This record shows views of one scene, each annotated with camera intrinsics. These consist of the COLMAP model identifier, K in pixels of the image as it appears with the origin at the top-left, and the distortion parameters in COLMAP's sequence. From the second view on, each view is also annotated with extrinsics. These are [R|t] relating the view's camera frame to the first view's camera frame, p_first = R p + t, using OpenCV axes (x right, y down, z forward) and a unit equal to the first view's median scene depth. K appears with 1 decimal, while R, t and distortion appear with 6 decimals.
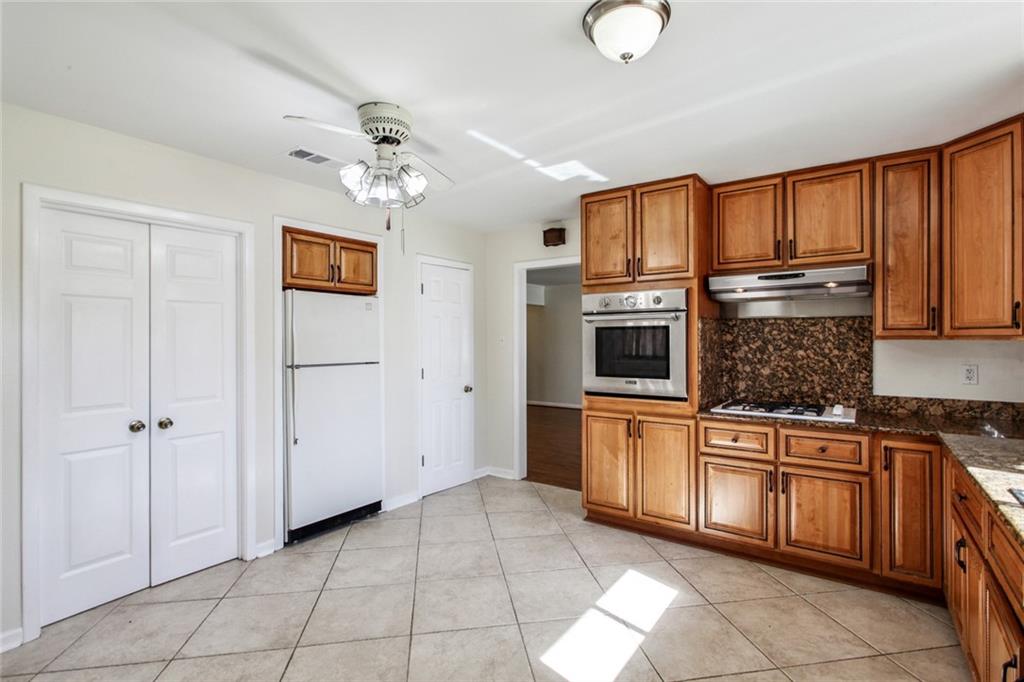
lens RADIAL K [[490.0, 0, 515.4], [0, 490.0, 335.8], [0, 0, 1]] dist [-0.001468, 0.001264]
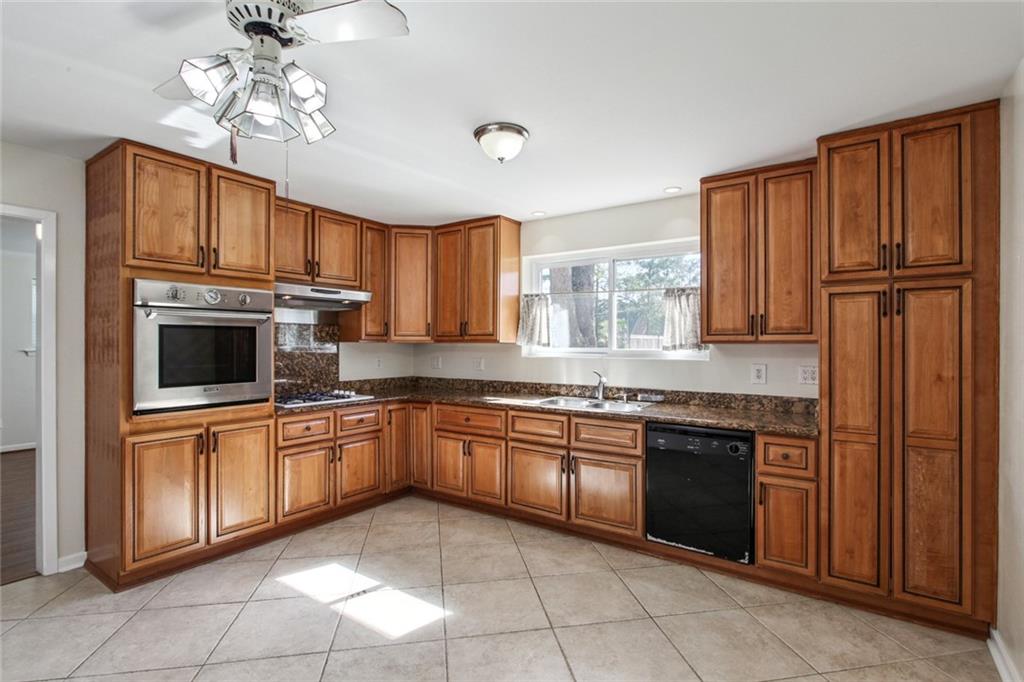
lens RADIAL K [[490.0, 0, 515.2], [0, 490.0, 344.7], [0, 0, 1]] dist [-0.001468, 0.001264]
pose [[-0.007165, -0.000436, 0.999974, -0.679911], [-0.007984, 0.999968, 0.000378, 0.010728], [-0.999942, -0.007981, -0.007169, 0.499679]]
